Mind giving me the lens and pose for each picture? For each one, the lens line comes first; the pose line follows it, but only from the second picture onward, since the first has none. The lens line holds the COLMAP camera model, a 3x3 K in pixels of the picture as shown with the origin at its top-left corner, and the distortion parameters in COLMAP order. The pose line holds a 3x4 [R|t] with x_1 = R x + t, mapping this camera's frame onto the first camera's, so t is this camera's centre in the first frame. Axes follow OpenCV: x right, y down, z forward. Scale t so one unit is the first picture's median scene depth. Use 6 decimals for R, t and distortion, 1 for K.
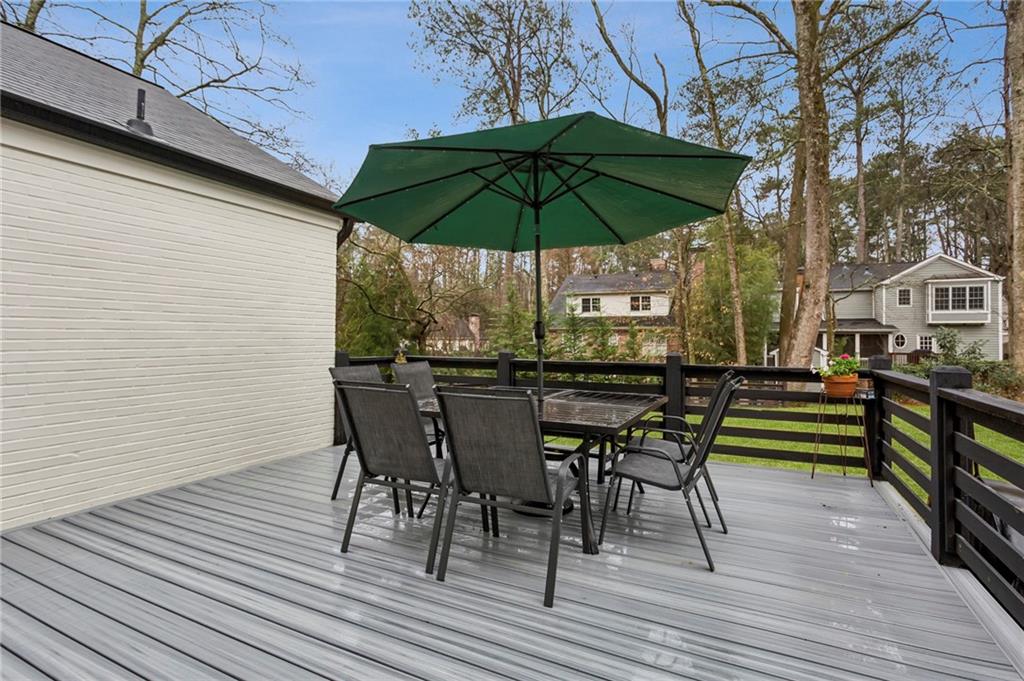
lens RADIAL K [[496.7, 0, 519.7], [0, 496.7, 365.4], [0, 0, 1]] dist [-0.003268, -0.000139]
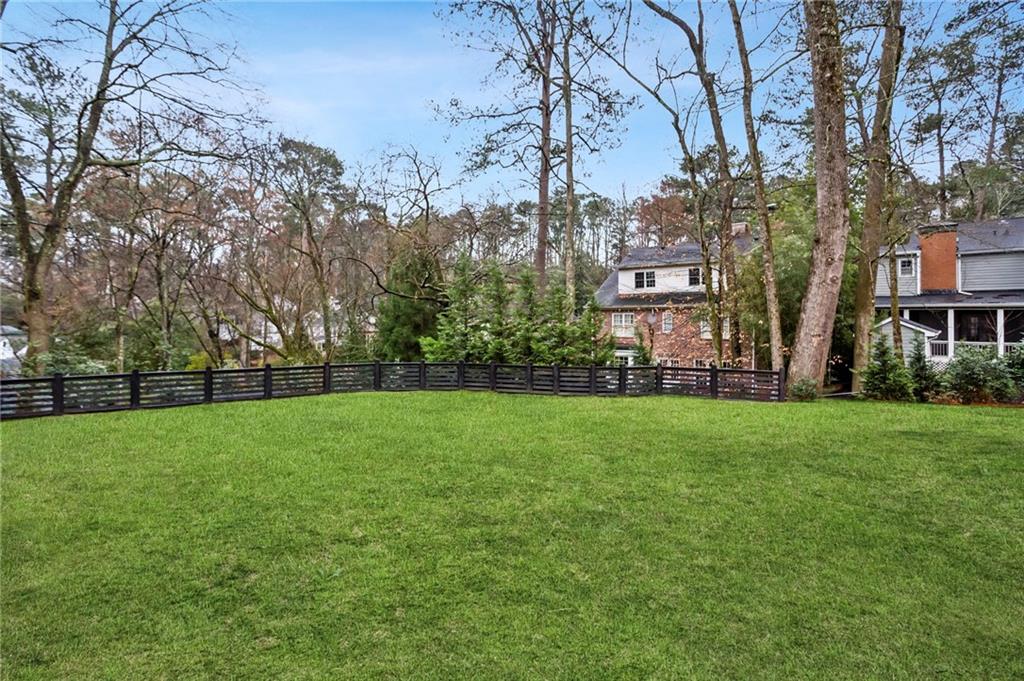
lens RADIAL K [[527.3, 0, 512.4], [0, 527.3, 343.6], [0, 0, 1]] dist [-0.001102, -0.000231]
pose [[0.966833, 0.005123, -0.255358, 0.196469], [-0.009142, 0.999852, -0.014556, 0.005972], [0.255245, 0.016408, 0.966737, 0.068538]]
